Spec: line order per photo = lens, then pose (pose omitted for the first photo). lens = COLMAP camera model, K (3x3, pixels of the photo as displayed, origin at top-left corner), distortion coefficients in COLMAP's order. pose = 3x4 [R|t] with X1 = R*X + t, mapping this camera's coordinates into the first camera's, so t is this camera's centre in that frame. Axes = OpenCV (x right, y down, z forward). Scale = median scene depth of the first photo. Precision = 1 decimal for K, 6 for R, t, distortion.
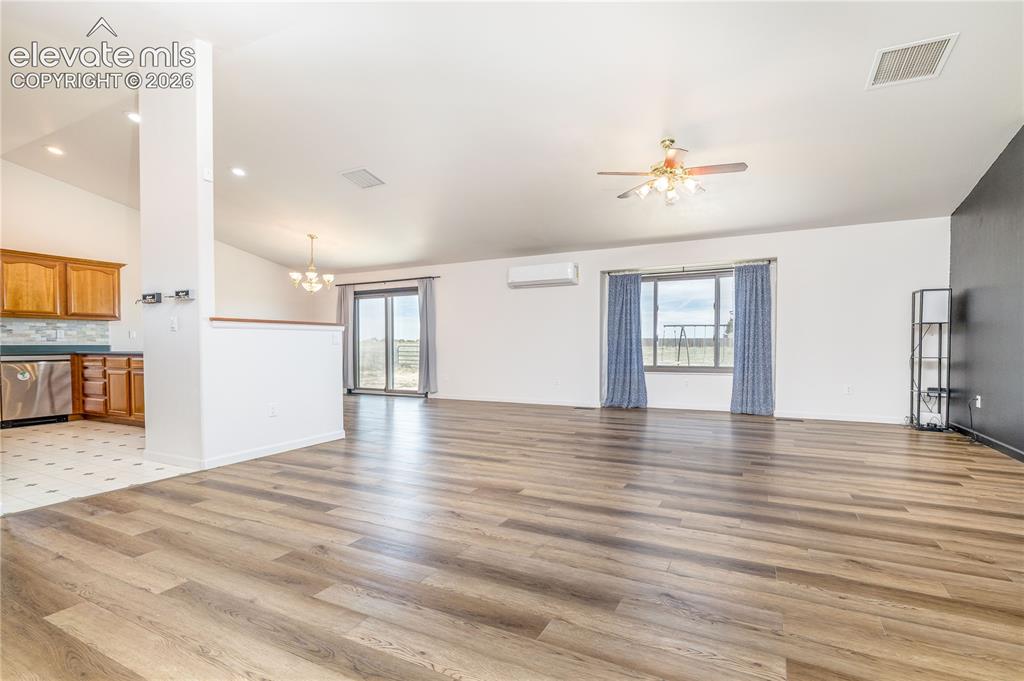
lens RADIAL K [[458.2, 0, 509.7], [0, 458.2, 363.4], [0, 0, 1]] dist [-0.000169, 0.001728]
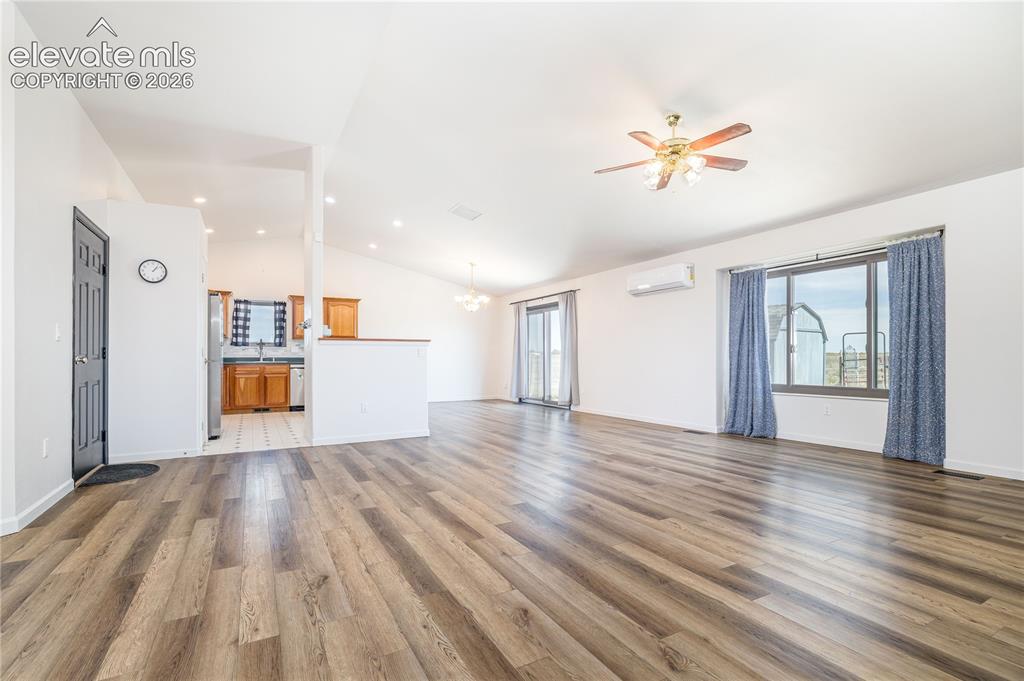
lens RADIAL K [[458.2, 0, 473.6], [0, 458.2, 366.1], [0, 0, 1]] dist [-0.000169, 0.001728]
pose [[0.824847, 0.011650, -0.565235, 0.378913], [-0.023764, 0.999619, -0.014076, -0.003599], [0.564856, 0.025043, 0.824810, 0.076008]]
